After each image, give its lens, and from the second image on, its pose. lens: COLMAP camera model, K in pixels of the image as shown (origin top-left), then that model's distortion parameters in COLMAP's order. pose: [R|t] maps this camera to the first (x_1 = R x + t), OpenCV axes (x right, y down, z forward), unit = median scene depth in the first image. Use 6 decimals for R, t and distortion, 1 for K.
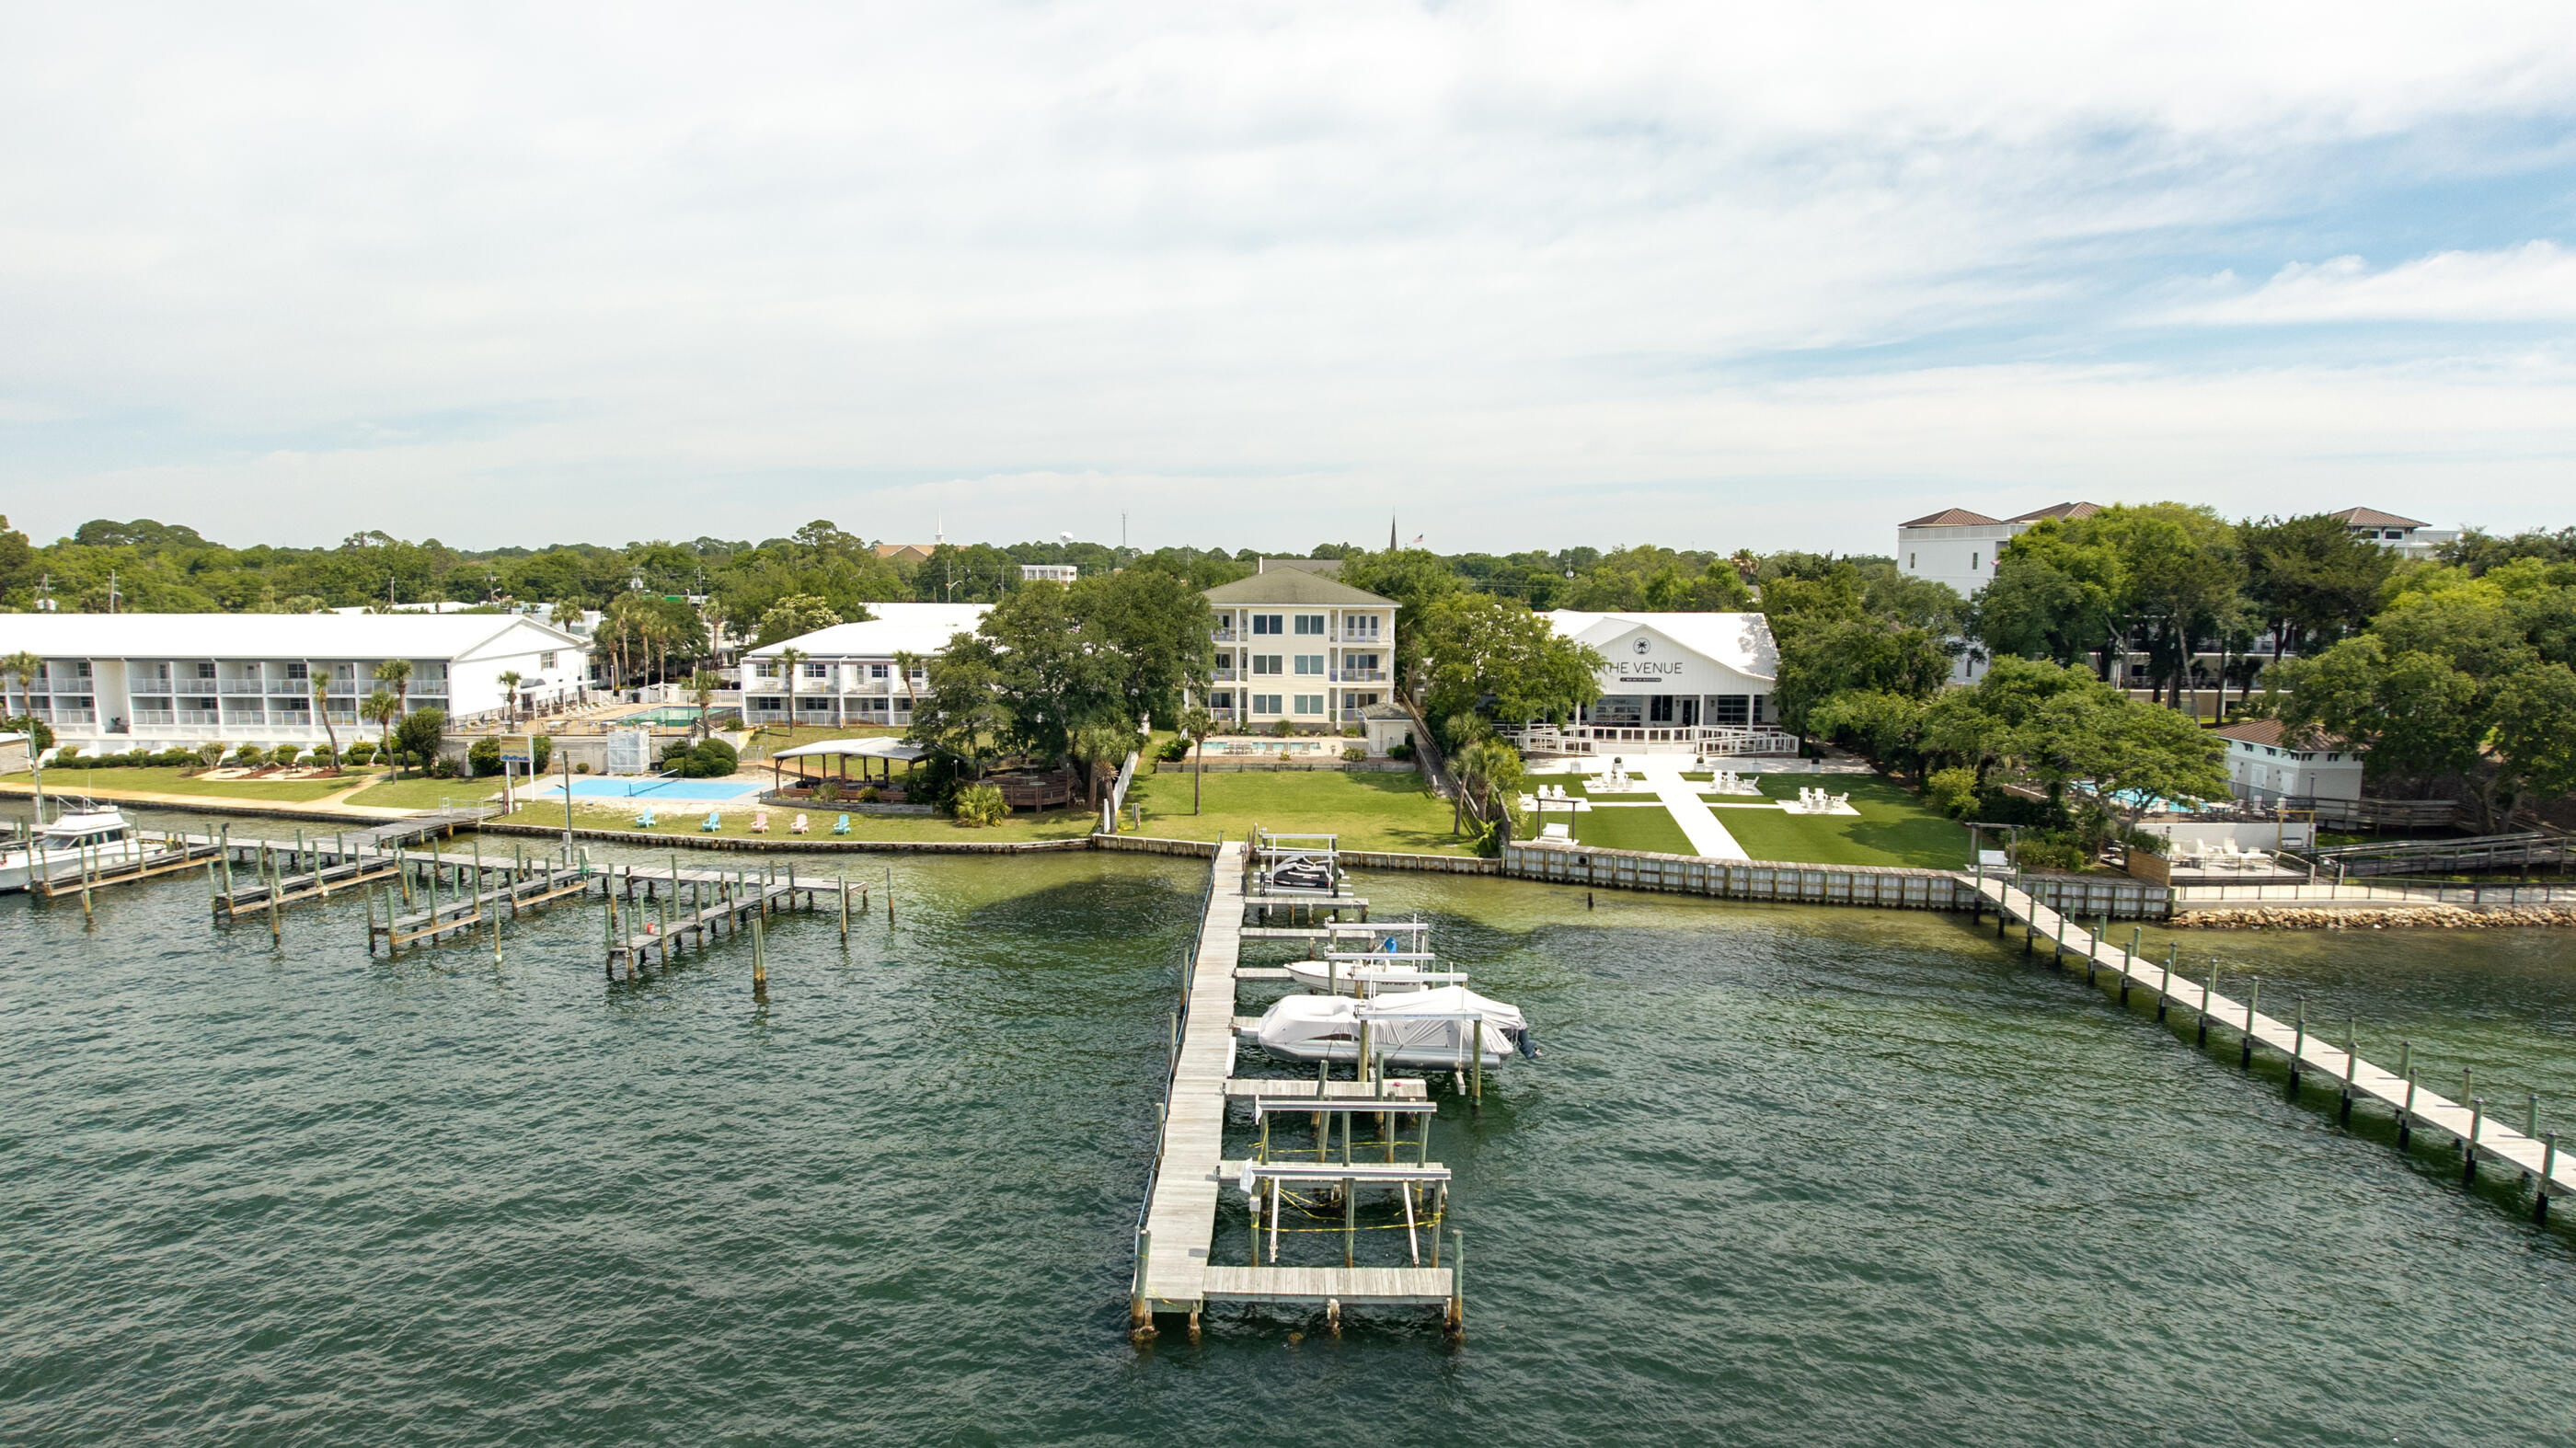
lens RADIAL K [[1413.1, 0, 1226.7], [0, 1413.1, 711.9], [0, 0, 1]] dist [-0.034770, -0.021220]
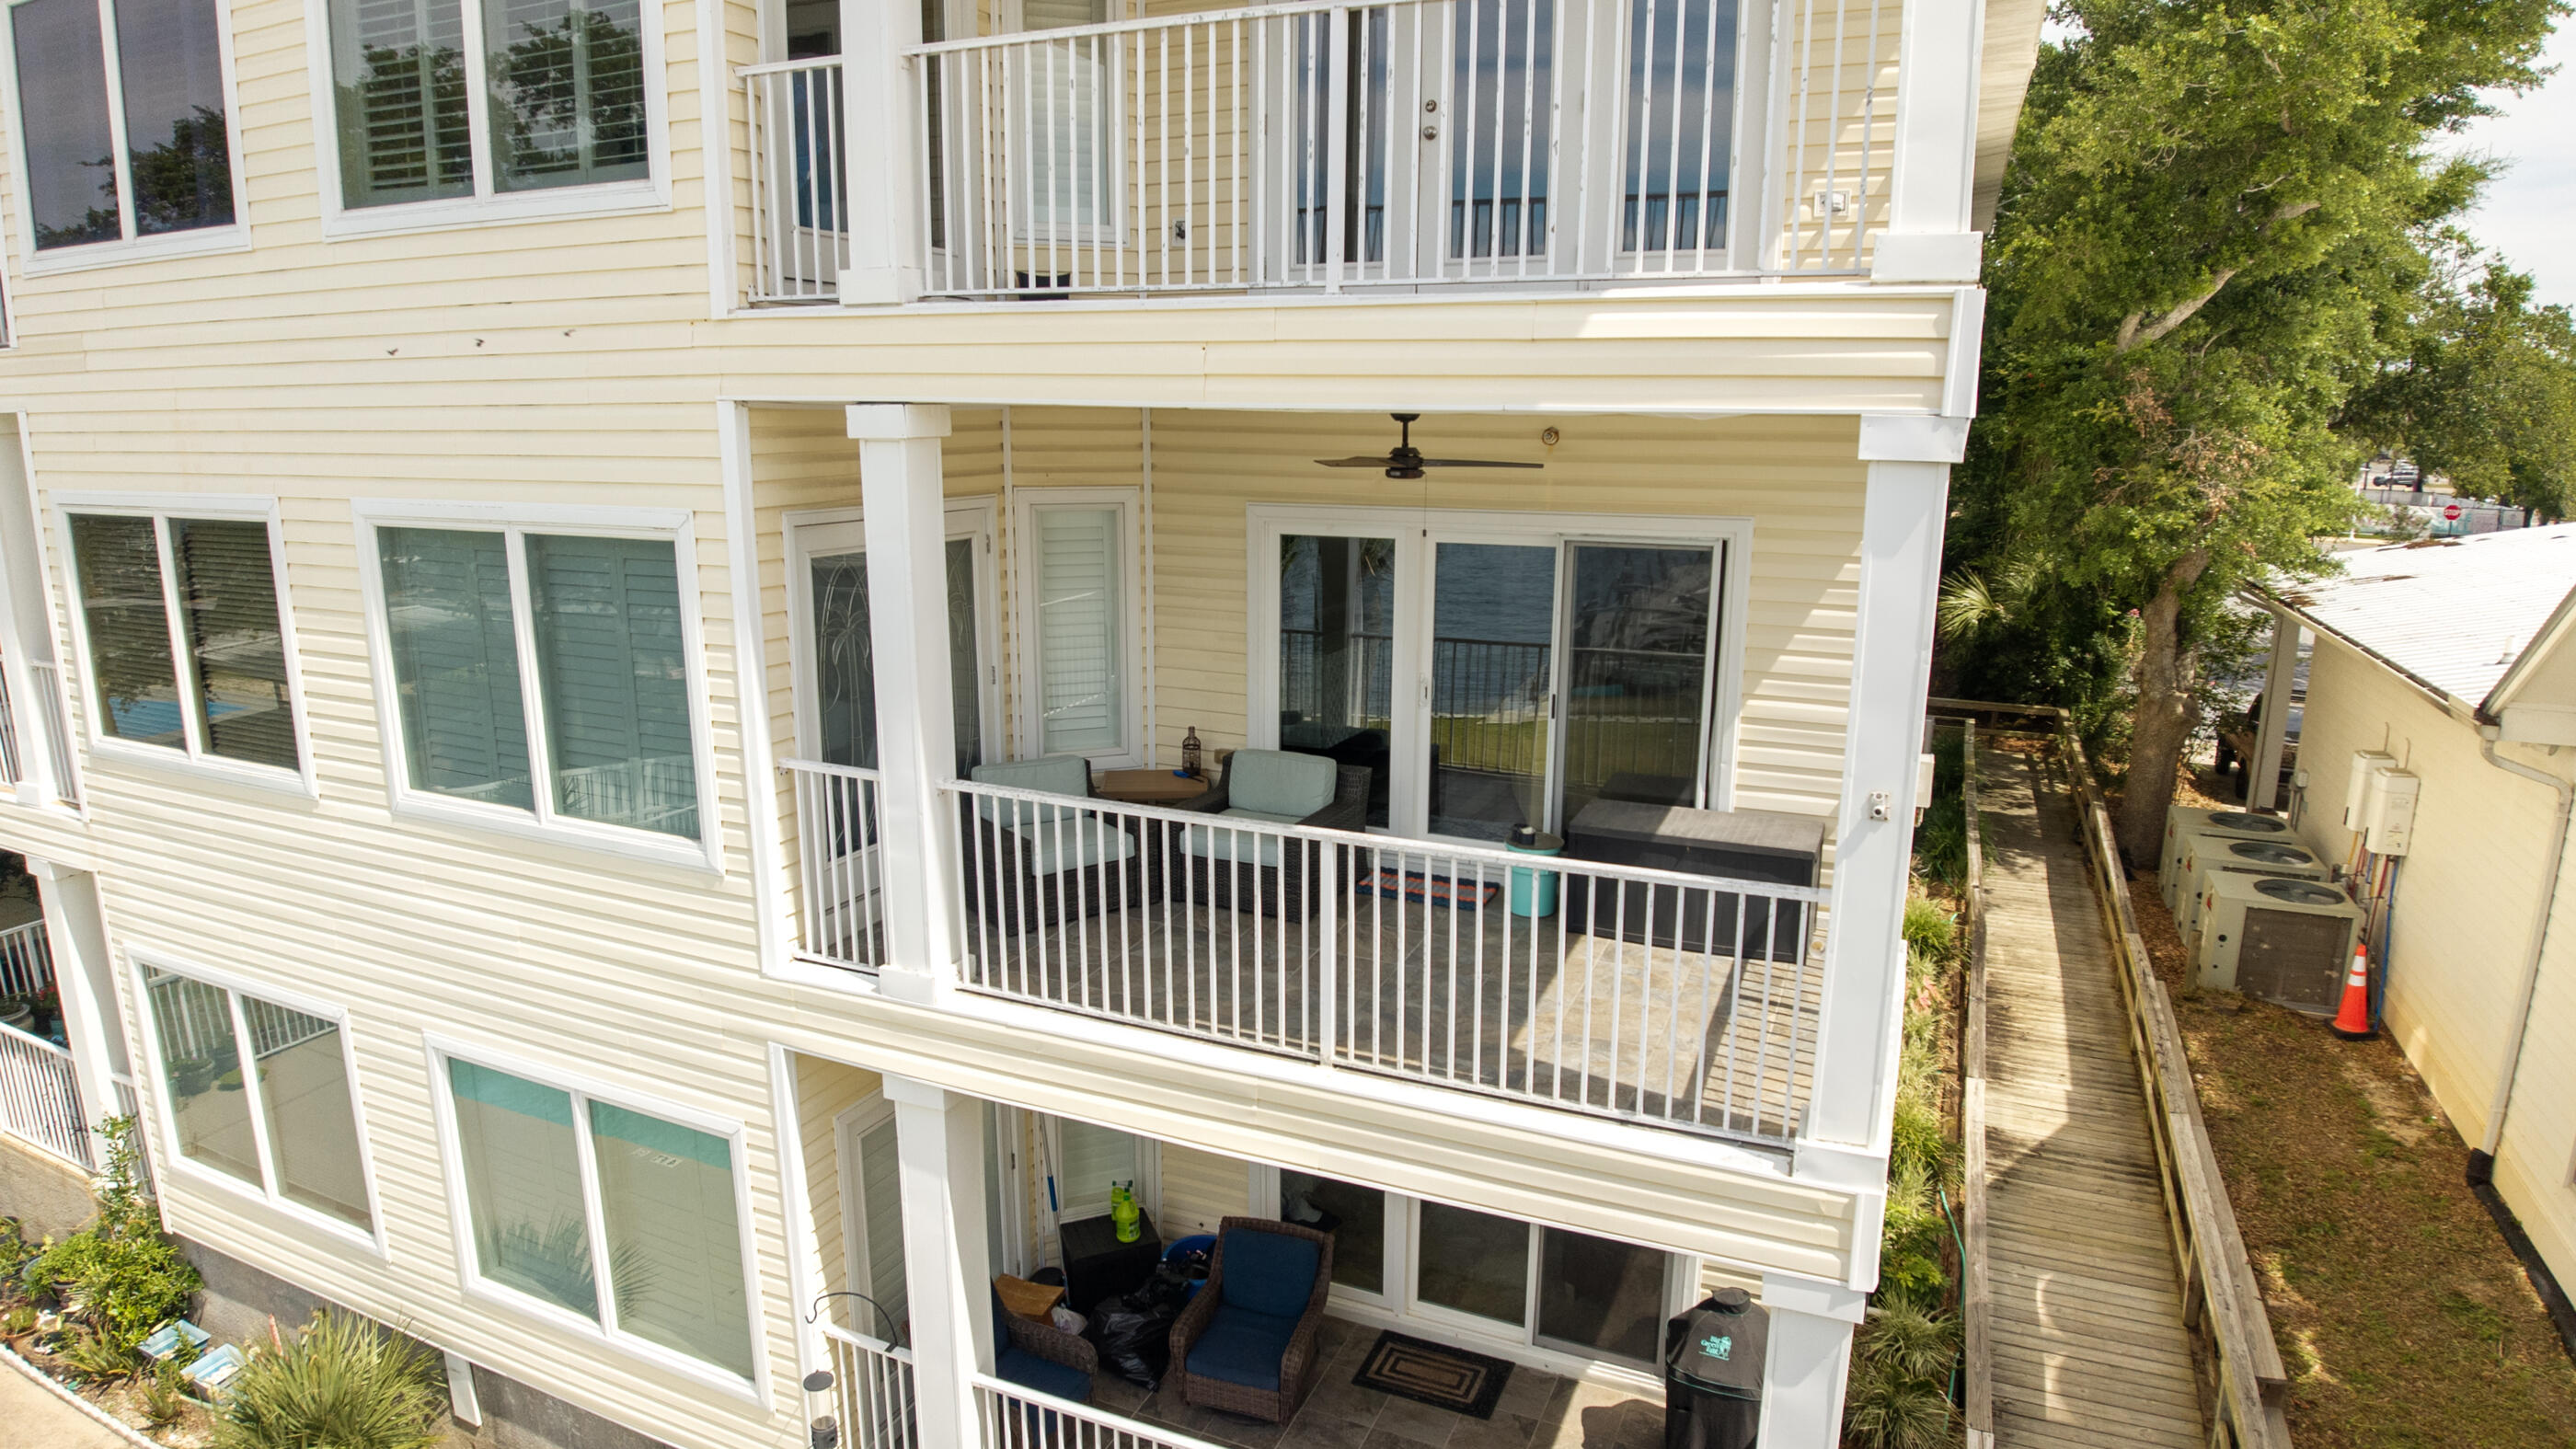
lens RADIAL K [[1446.4, 0, 1296.1], [0, 1446.4, 737.1], [0, 0, 1]] dist [-0.060614, 0.001255]
pose [[0.926991, 0.089847, -0.364163, 0.117798], [-0.045079, 0.990536, 0.129636, -0.041151], [0.372365, -0.103756, 0.922269, 0.966584]]
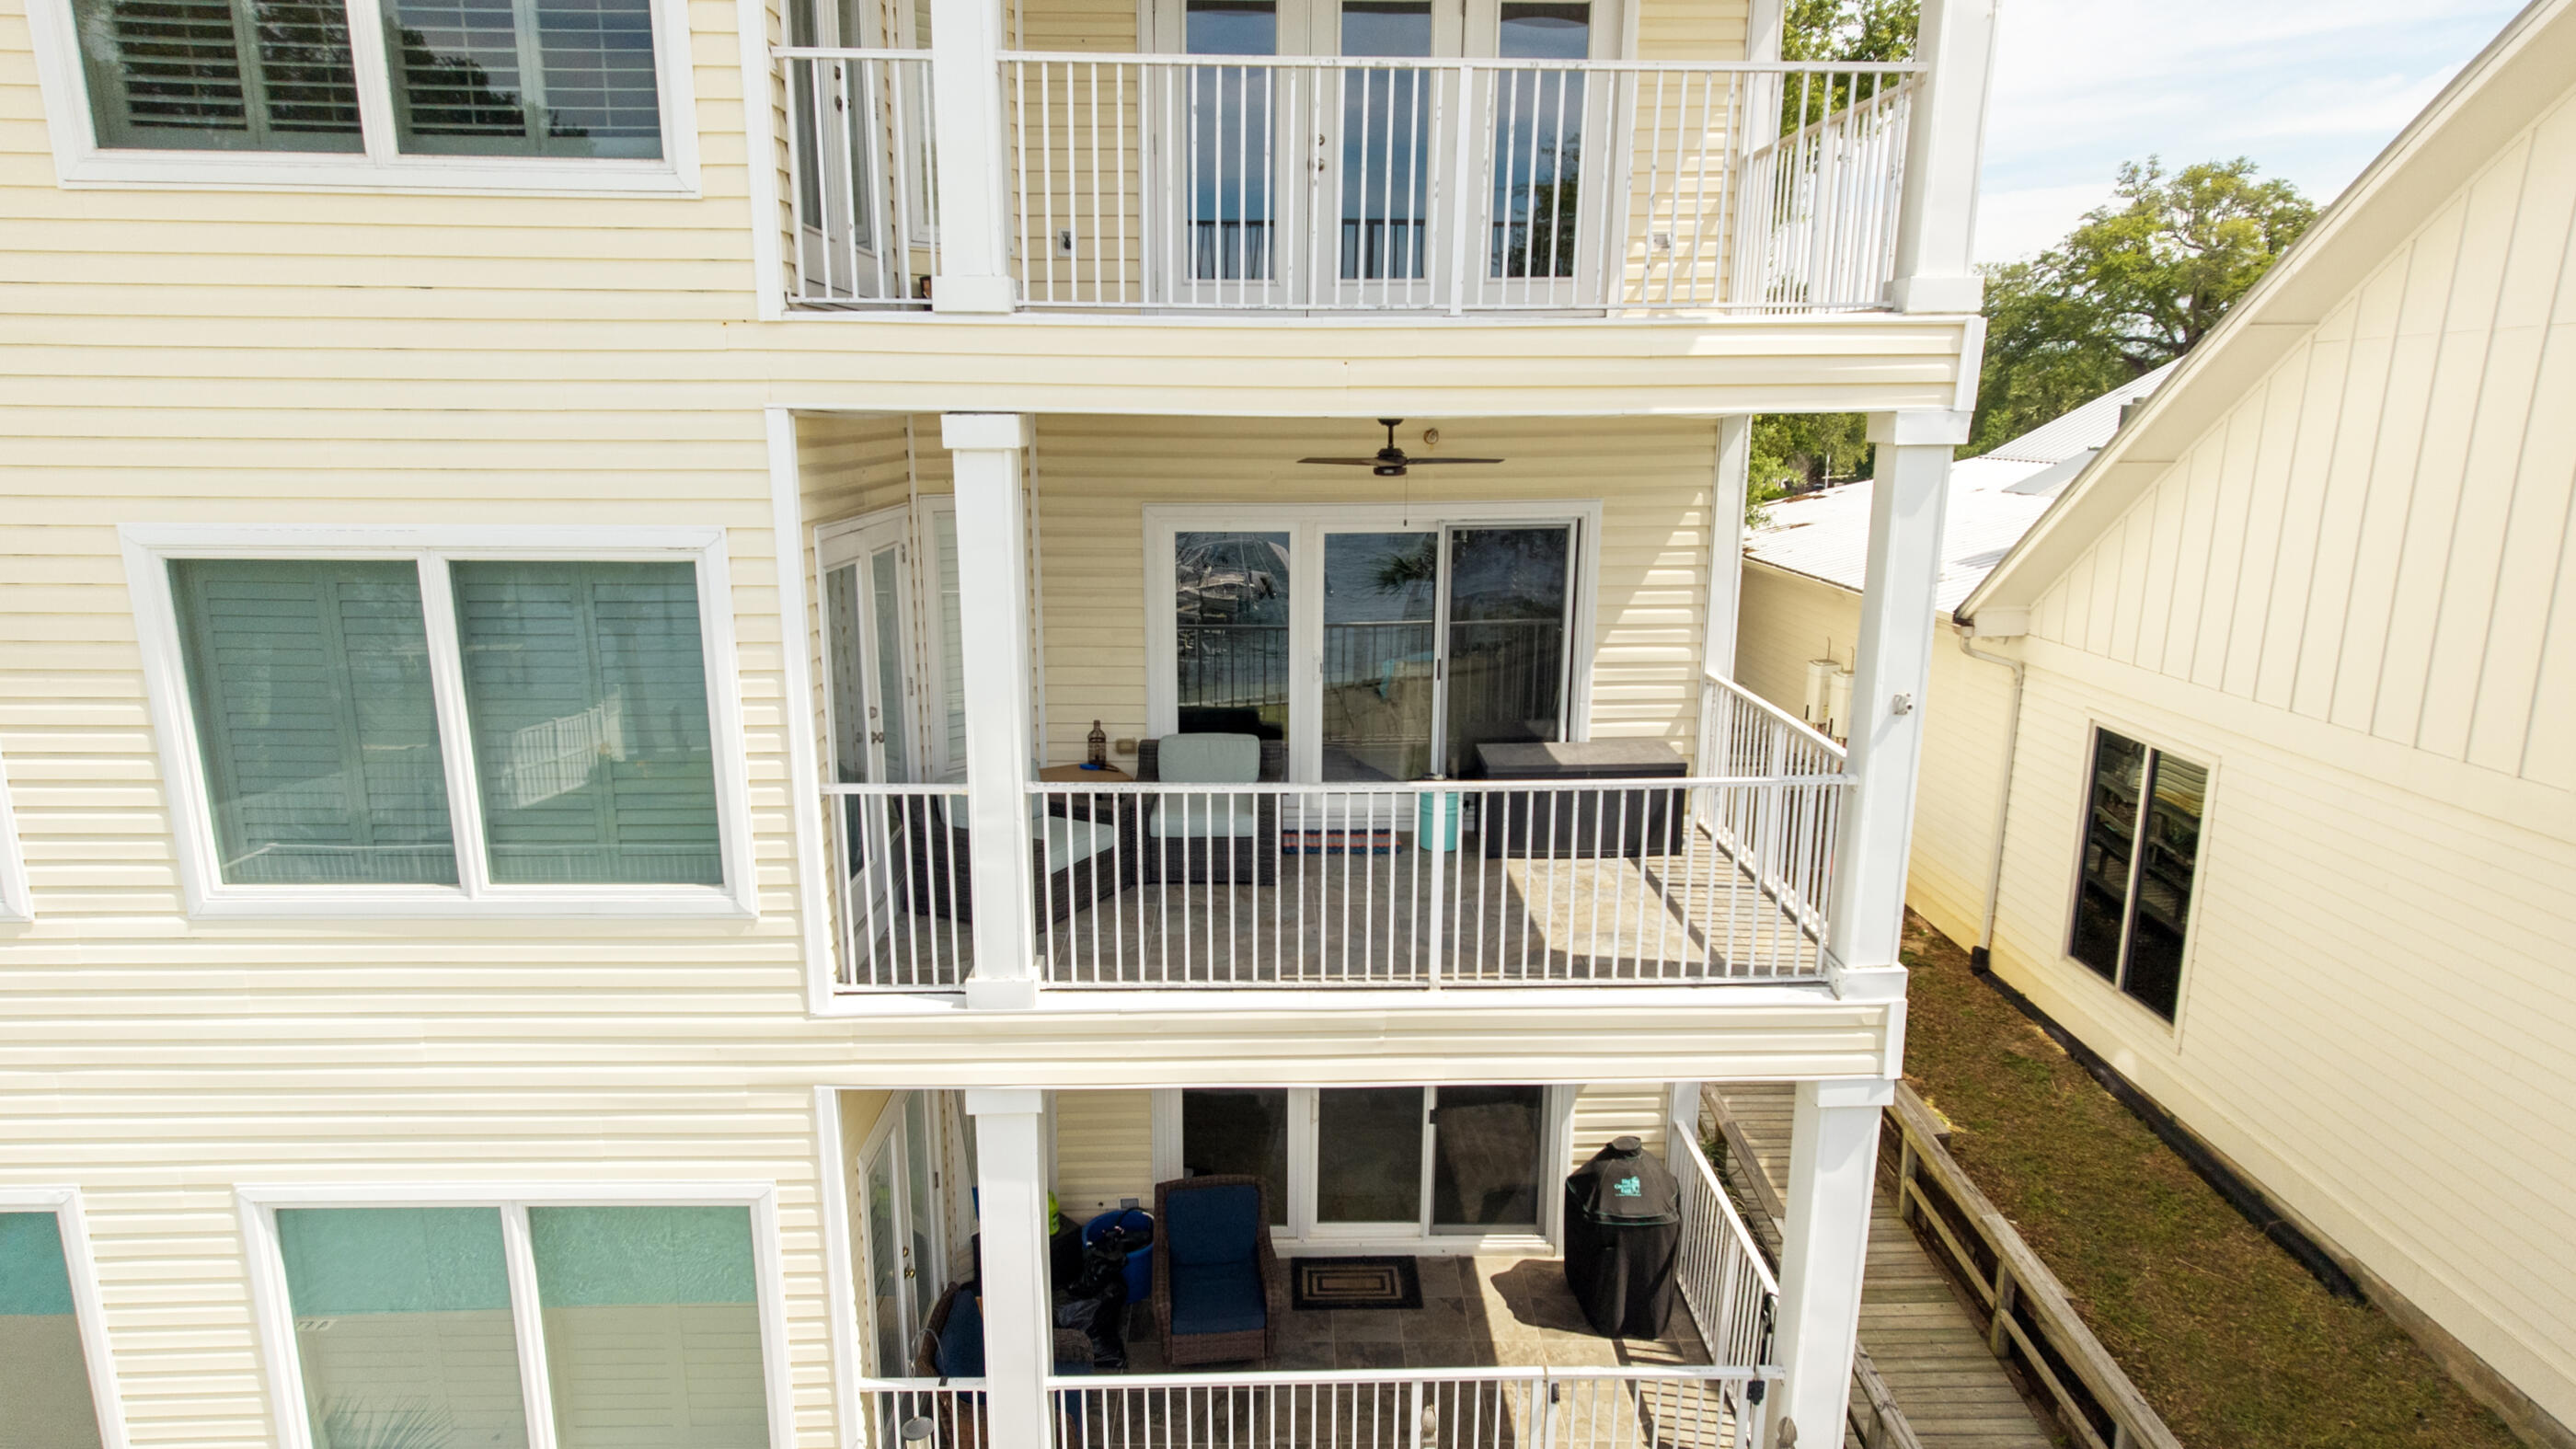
lens RADIAL K [[1404.9, 0, 1288.0], [0, 1404.9, 724.5], [0, 0, 1]] dist [0.006677, -0.001064]
pose [[0.999202, -0.010952, 0.038419, 0.091012], [0.006345, 0.992985, 0.118067, -0.040338], [-0.039443, -0.117729, 0.992262, 0.957237]]
